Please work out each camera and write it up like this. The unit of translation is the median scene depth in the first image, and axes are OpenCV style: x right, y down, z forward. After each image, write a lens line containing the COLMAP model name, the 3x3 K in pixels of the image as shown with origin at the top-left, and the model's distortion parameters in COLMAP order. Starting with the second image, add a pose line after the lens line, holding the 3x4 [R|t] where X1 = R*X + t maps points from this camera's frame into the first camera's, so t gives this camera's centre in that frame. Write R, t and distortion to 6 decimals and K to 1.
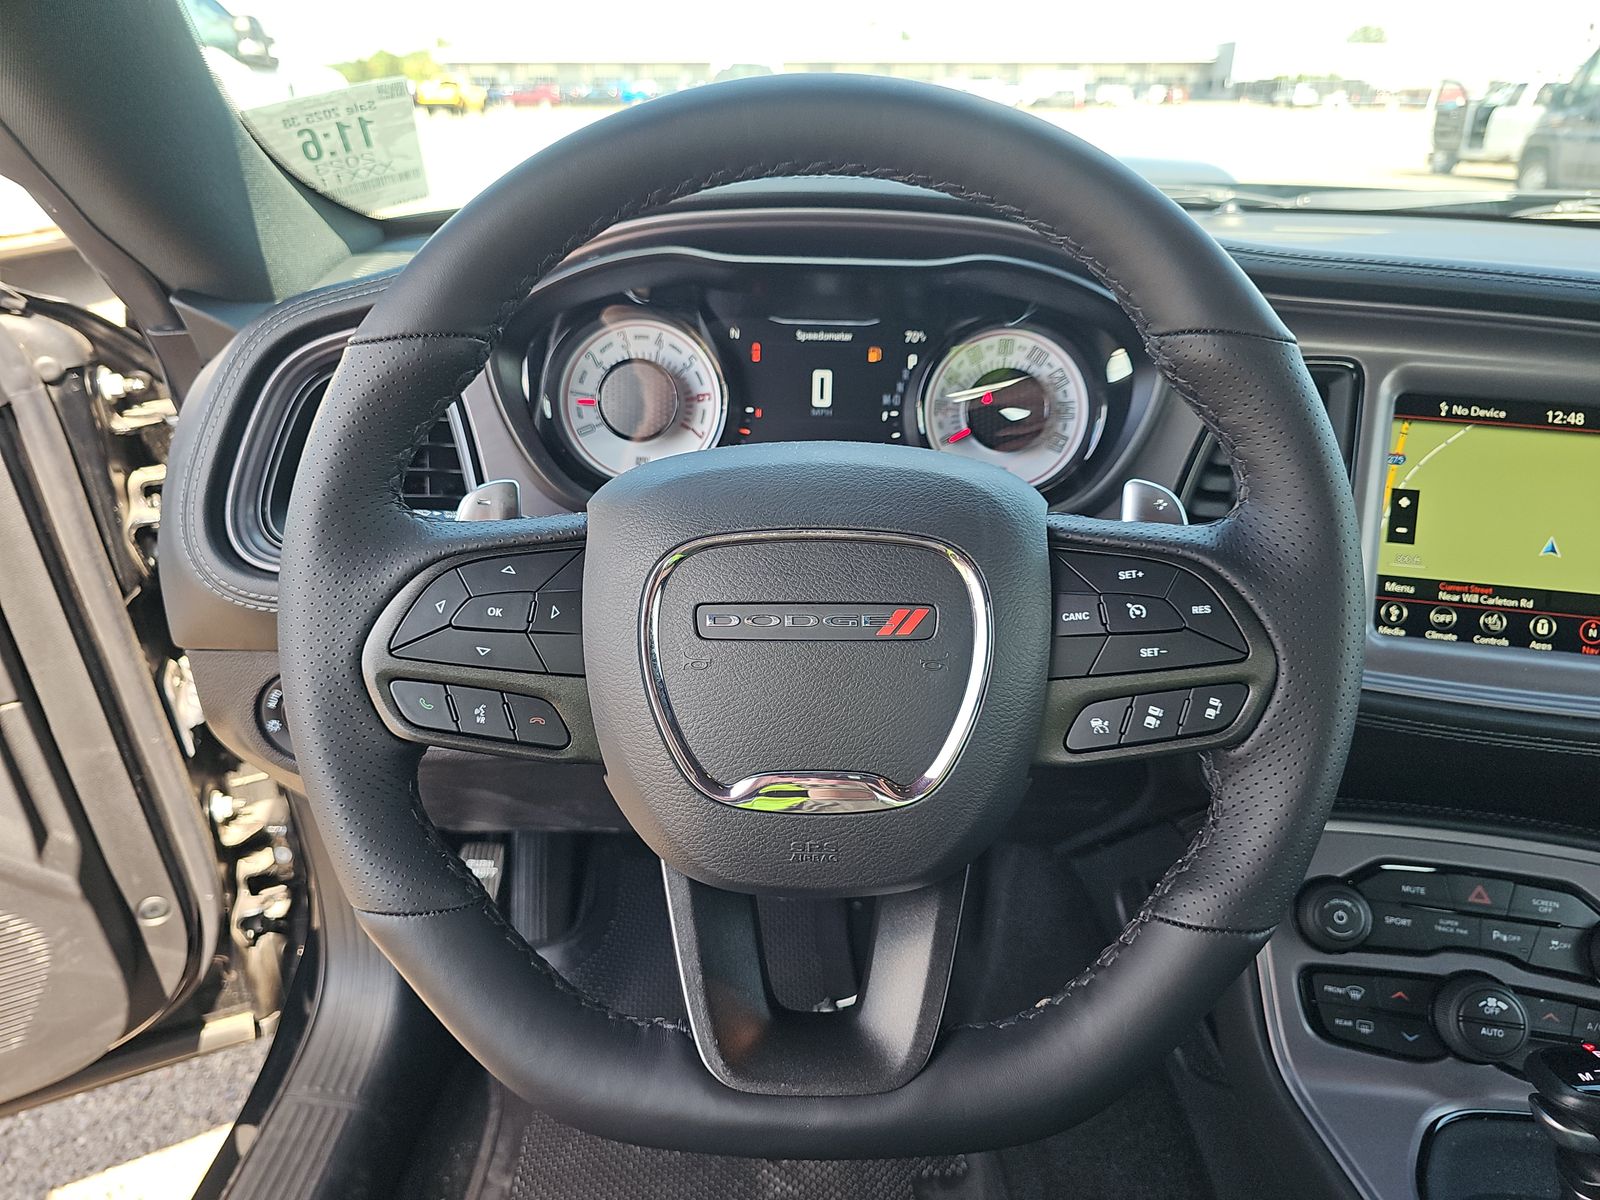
lens RADIAL K [[1074.0, 0, 803.4], [0, 1074.0, 570.6], [0, 0, 1]] dist [0.050284, -0.059503]
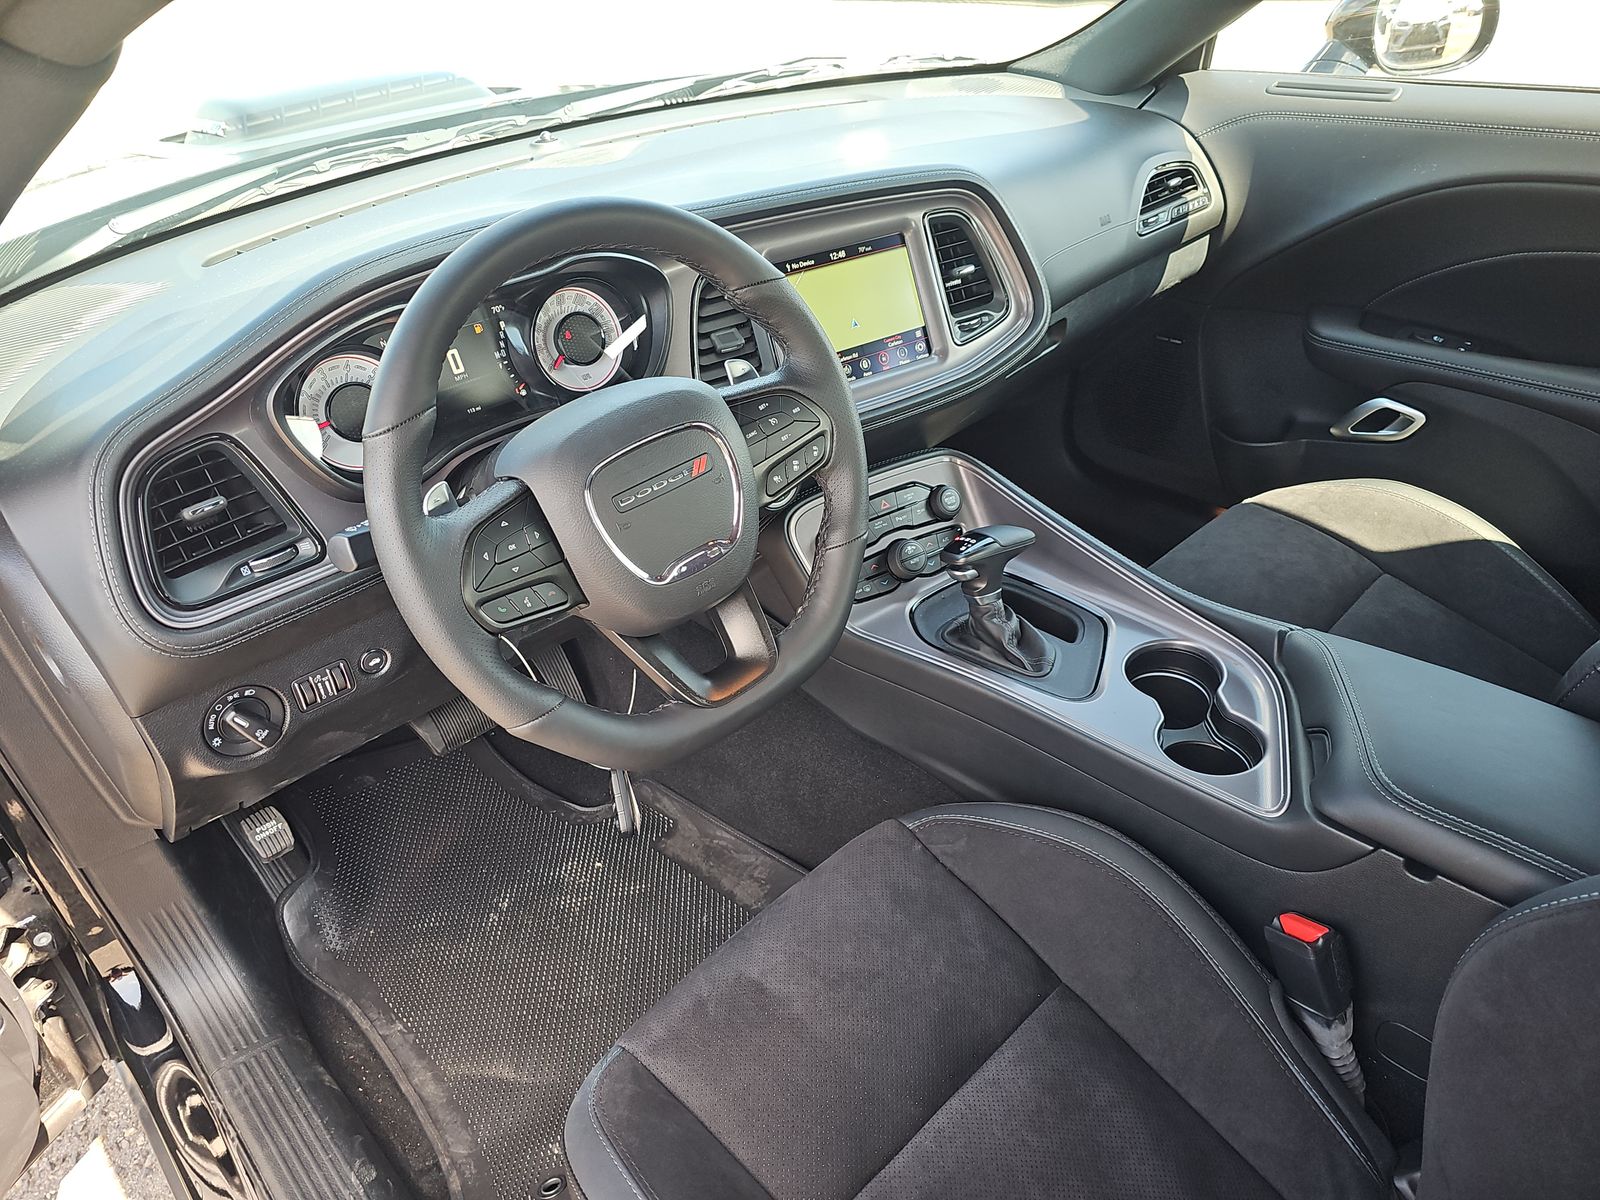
lens RADIAL K [[1074.0, 0, 803.4], [0, 1074.0, 570.6], [0, 0, 1]] dist [0.050284, -0.059503]
pose [[0.726275, -0.423051, 0.541805, -0.601100], [0.336218, 0.906095, 0.256805, -0.144950], [-0.599568, -0.004347, 0.800312, -0.481566]]
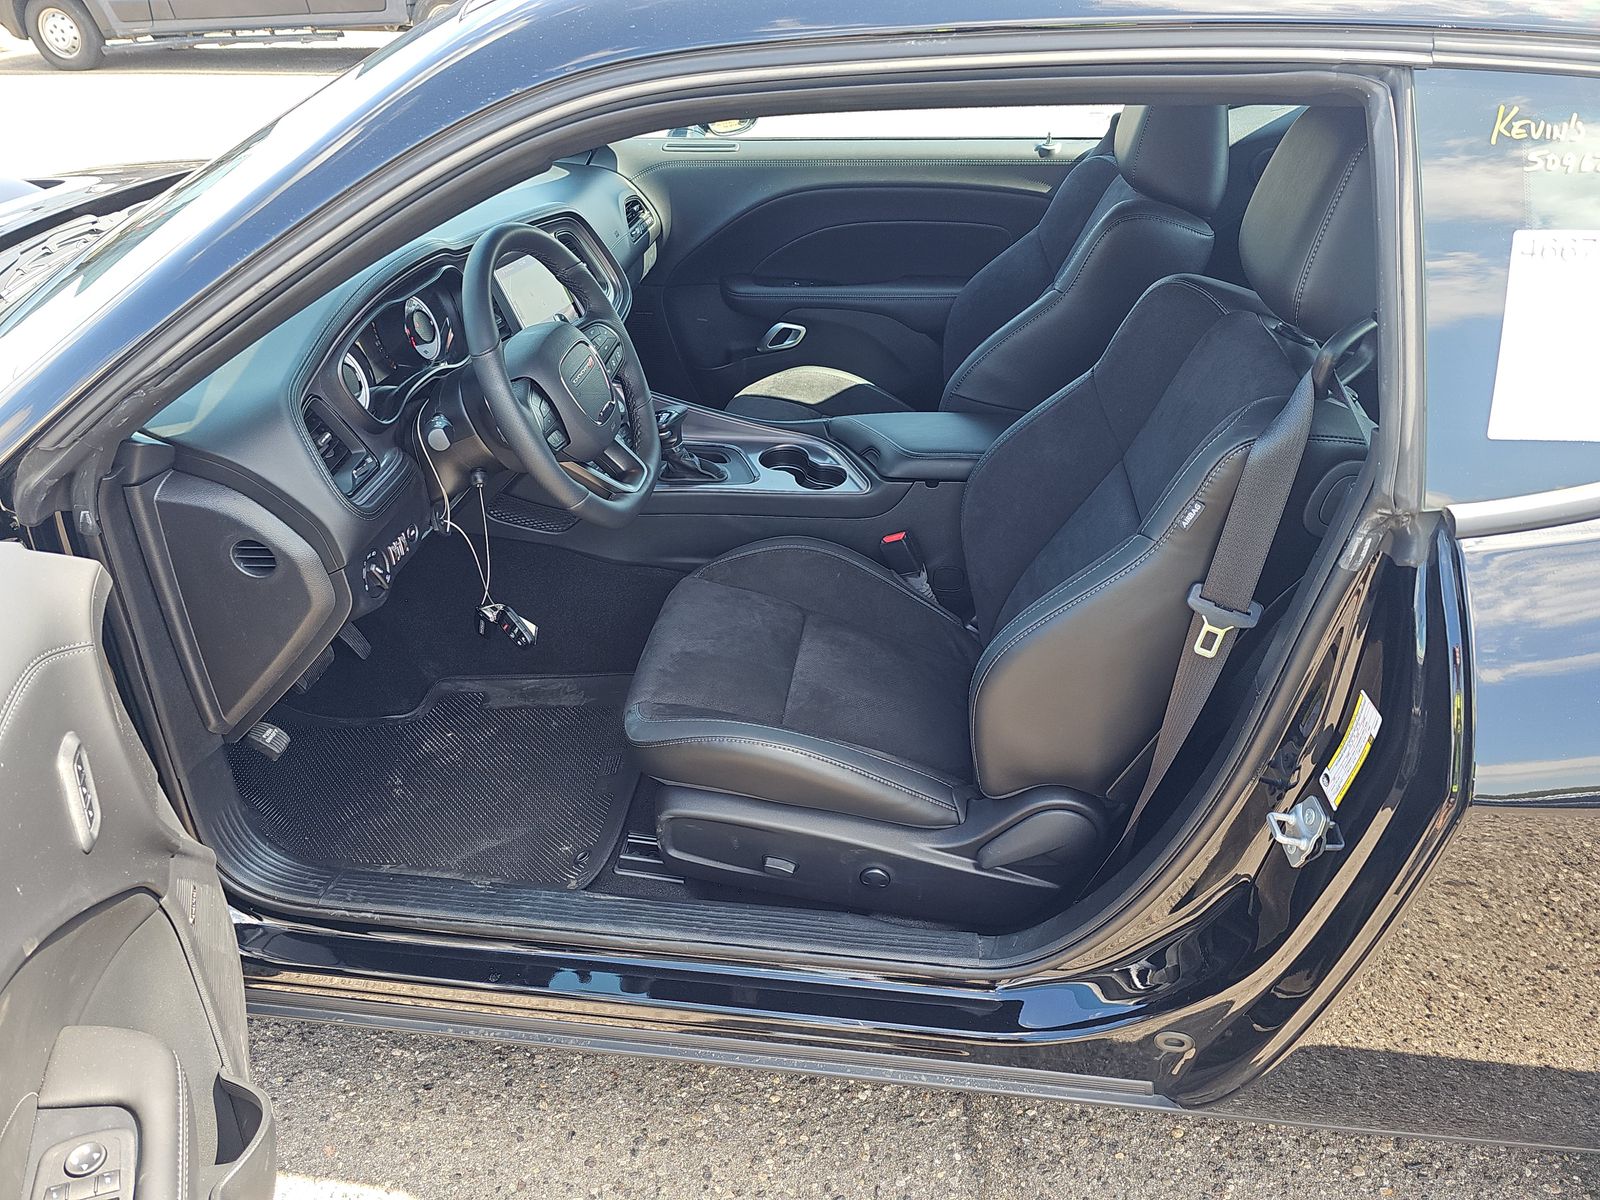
lens RADIAL K [[1092.0, 0, 805.1], [0, 1092.0, 601.3], [0, 0, 1]] dist [0.056458, -0.077153]
pose [[0.104261, -0.538536, 0.836127, -2.088118], [0.386213, 0.796654, 0.464953, -0.464405], [-0.916498, 0.274447, 0.291050, -0.344972]]
